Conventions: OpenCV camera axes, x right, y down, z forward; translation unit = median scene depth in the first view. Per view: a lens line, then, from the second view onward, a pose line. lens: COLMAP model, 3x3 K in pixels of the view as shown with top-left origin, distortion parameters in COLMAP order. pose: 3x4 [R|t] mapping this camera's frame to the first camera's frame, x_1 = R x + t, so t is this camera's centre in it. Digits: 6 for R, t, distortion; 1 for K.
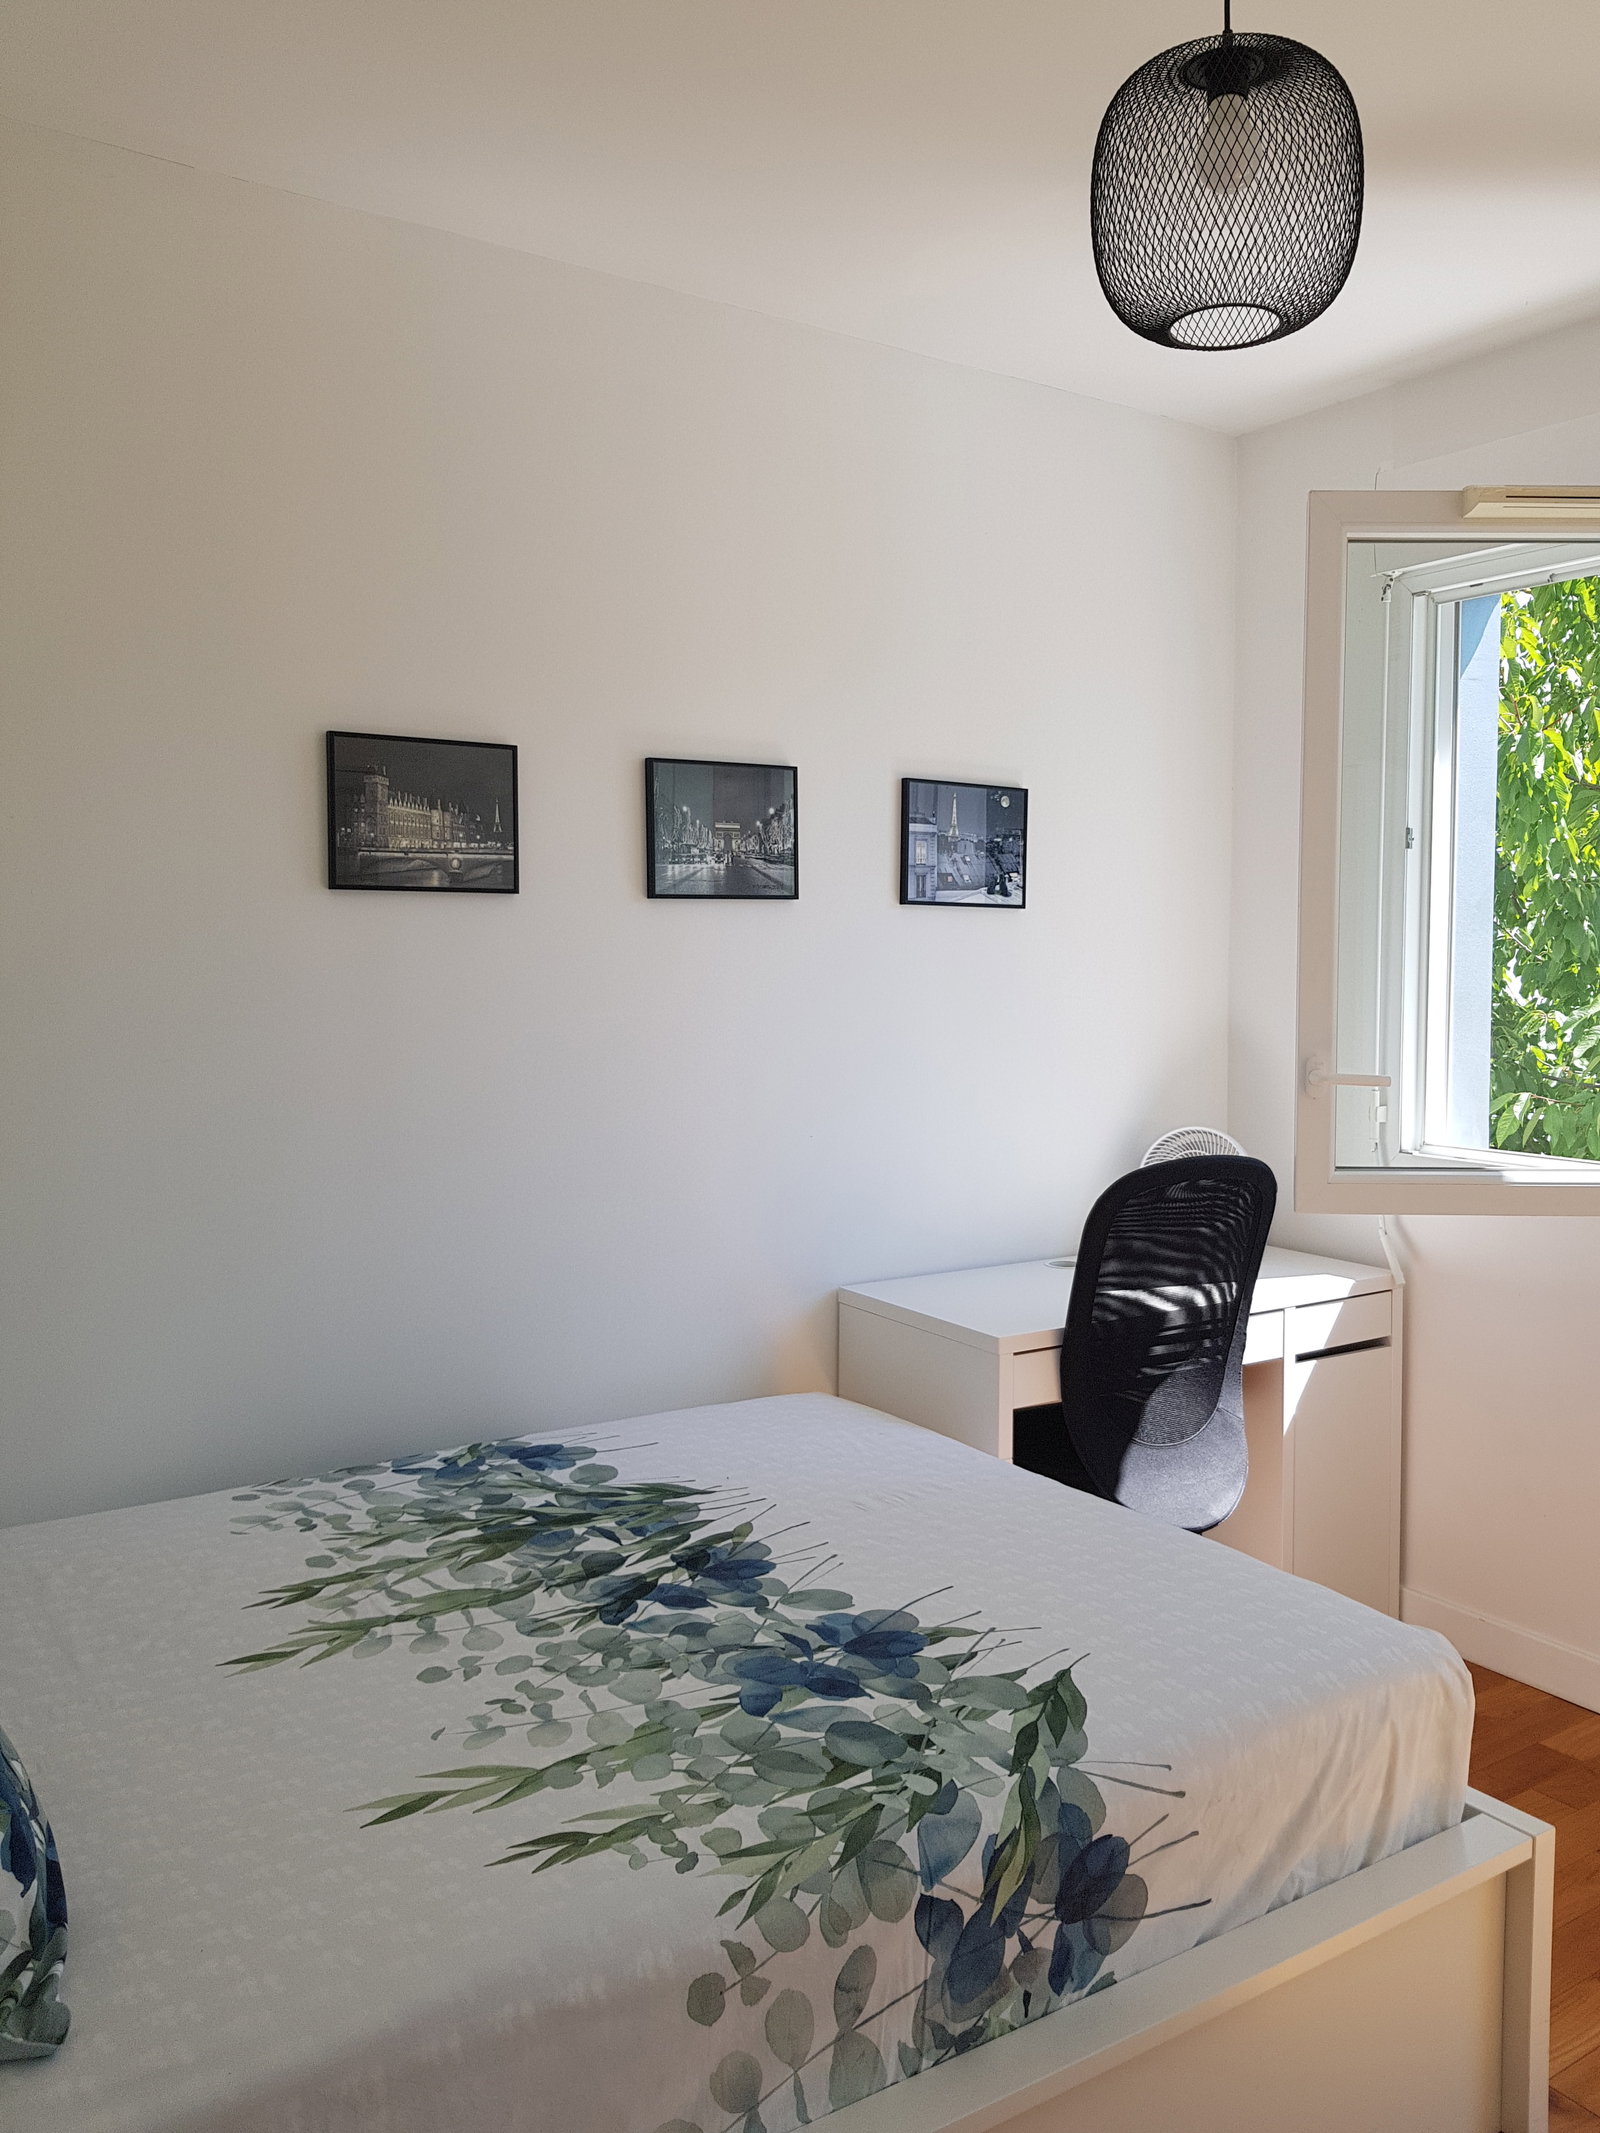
lens RADIAL K [[1634.0, 0, 862.3], [0, 1634.0, 1028.6], [0, 0, 1]] dist [0.088242, -0.186761]
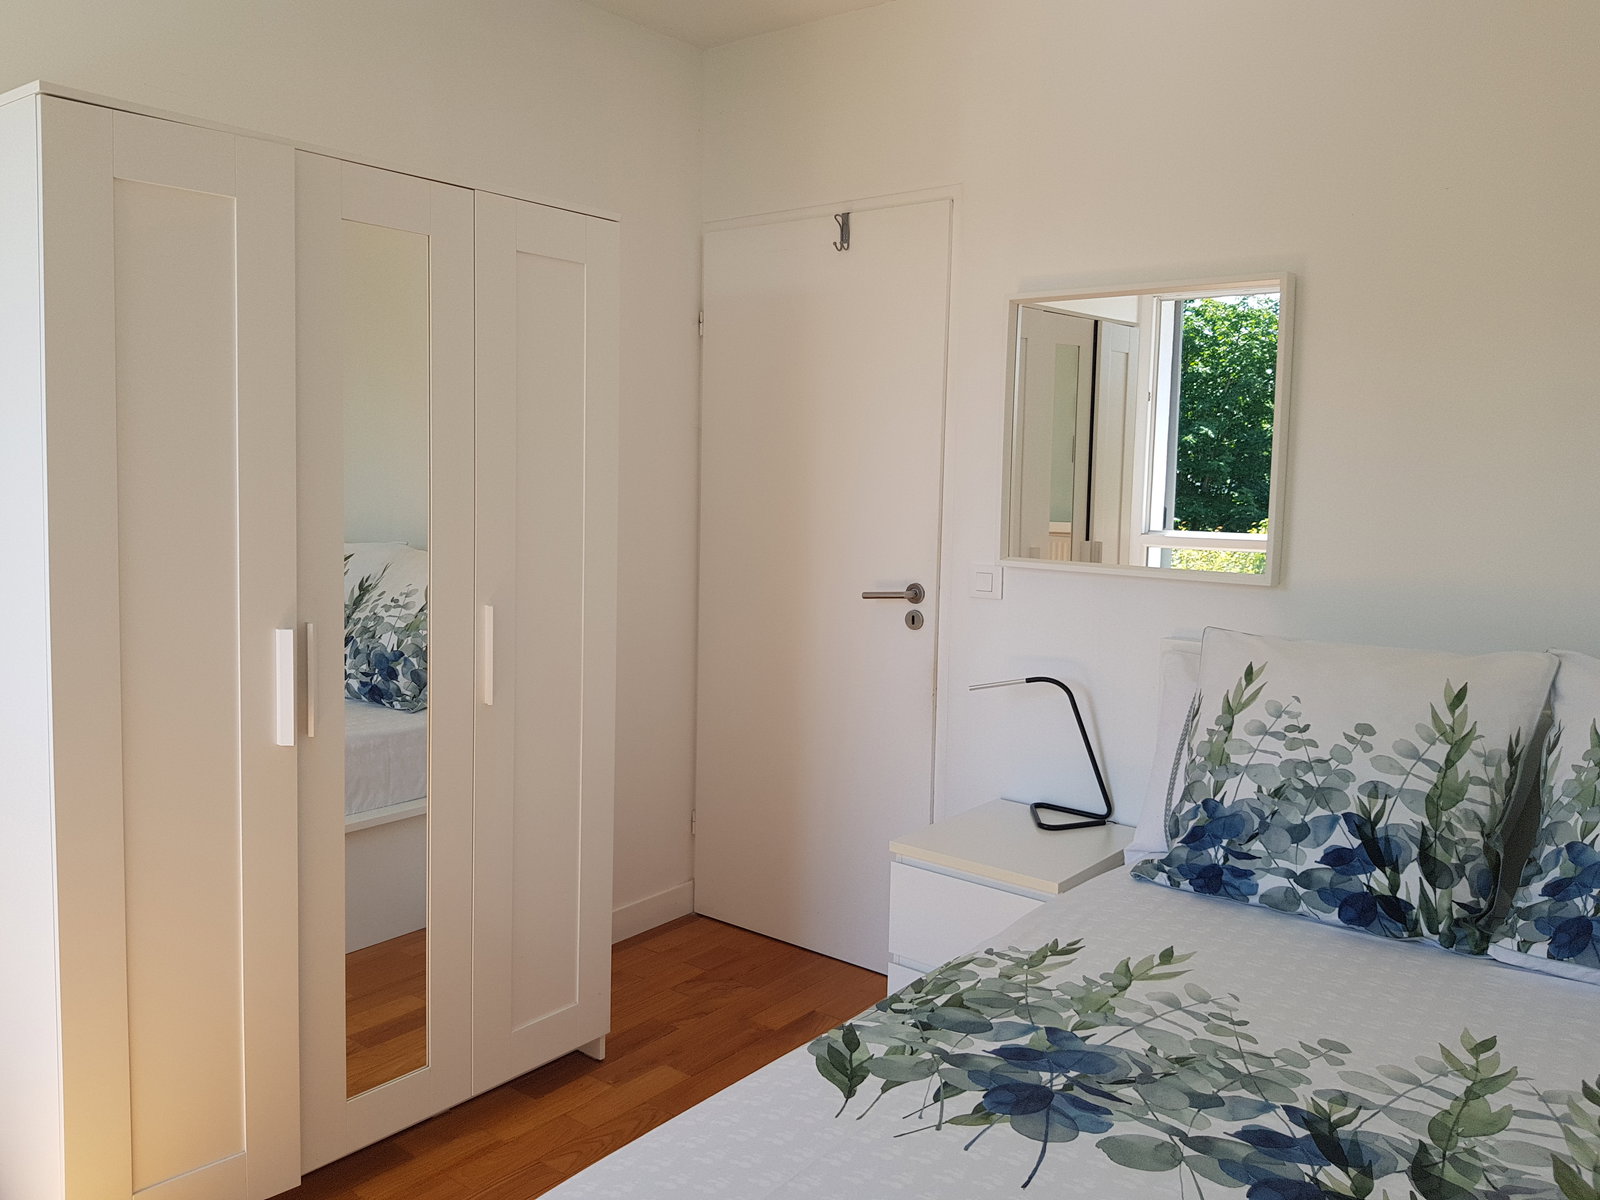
lens RADIAL K [[1279.2, 0, 800.0], [0, 1279.2, 600.0], [0, 0, 1]] dist [-0.008054, -0.016063]
pose [[-0.952069, 0.007915, -0.305781, 0.355363], [-0.039126, 0.988303, 0.147401, -0.054227], [0.303371, 0.152300, -0.940623, 1.500149]]
